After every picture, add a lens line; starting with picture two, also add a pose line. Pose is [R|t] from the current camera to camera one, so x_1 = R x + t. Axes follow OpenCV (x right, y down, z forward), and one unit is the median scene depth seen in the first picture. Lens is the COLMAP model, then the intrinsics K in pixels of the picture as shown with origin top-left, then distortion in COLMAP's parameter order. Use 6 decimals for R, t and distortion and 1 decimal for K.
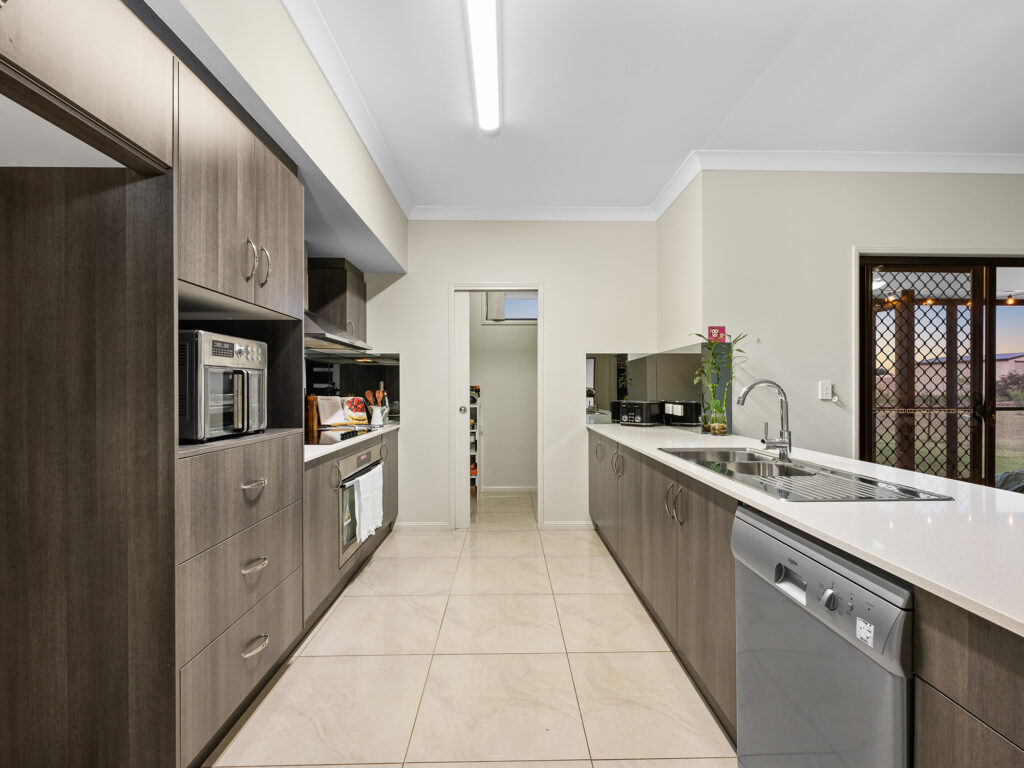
lens RADIAL K [[465.7, 0, 512.0], [0, 465.7, 384.0], [0, 0, 1]] dist [0.000778, 0.000069]
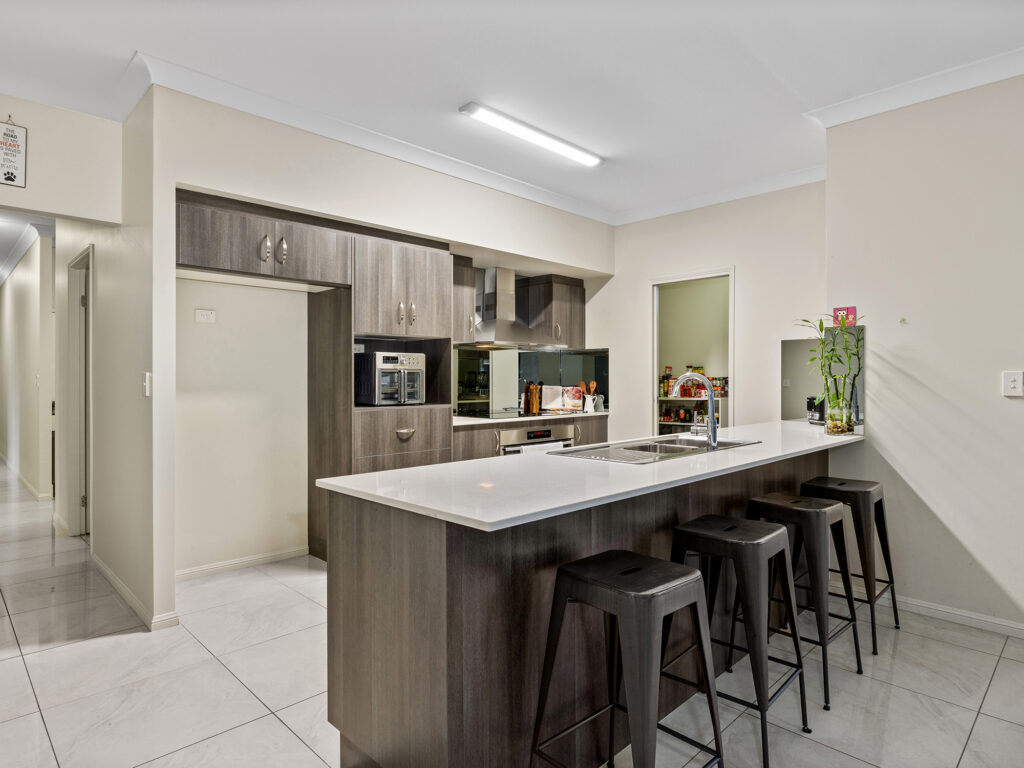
lens RADIAL K [[587.5, 0, 512.0], [0, 587.5, 384.0], [0, 0, 1]] dist [-0.000180, 0.000322]
pose [[0.689664, 0.006333, -0.724102, 0.795585], [0.007312, 0.999850, 0.015709, -0.005193], [0.724093, -0.016129, 0.689514, -0.176879]]
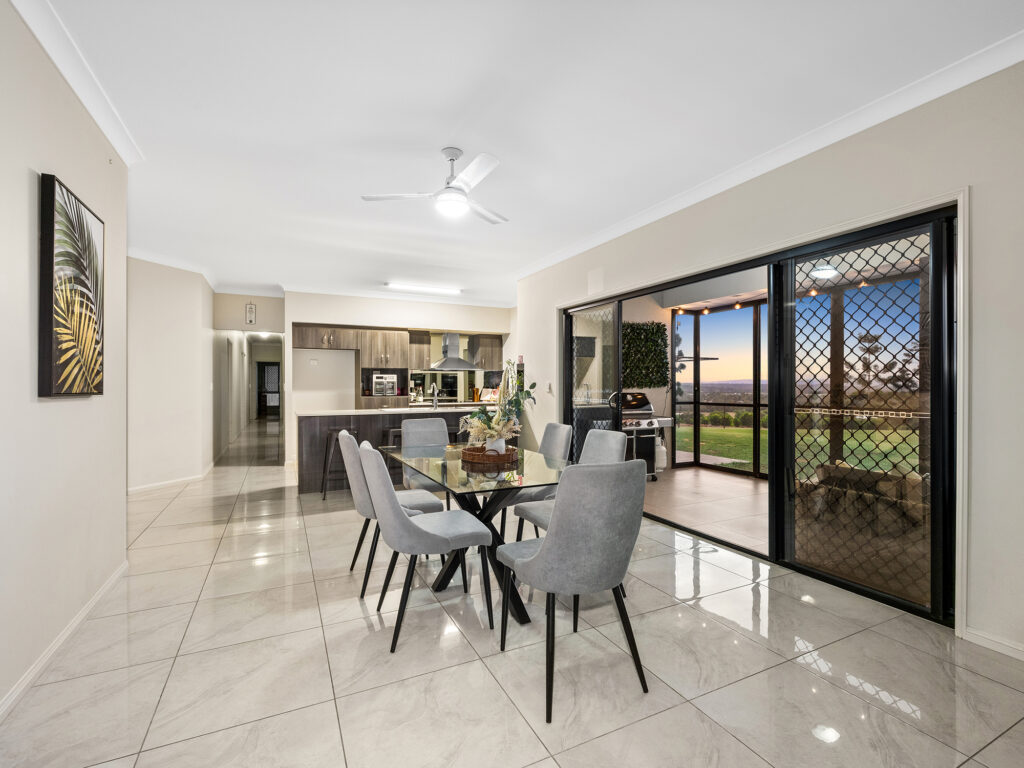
lens RADIAL K [[462.9, 0, 512.0], [0, 462.9, 384.0], [0, 0, 1]] dist [-0.001379, -0.000256]
pose [[0.421629, -0.000618, -0.906768, 2.269135], [0.010238, 0.999939, 0.004078, -0.007910], [0.906711, -0.011003, 0.421610, 0.110508]]
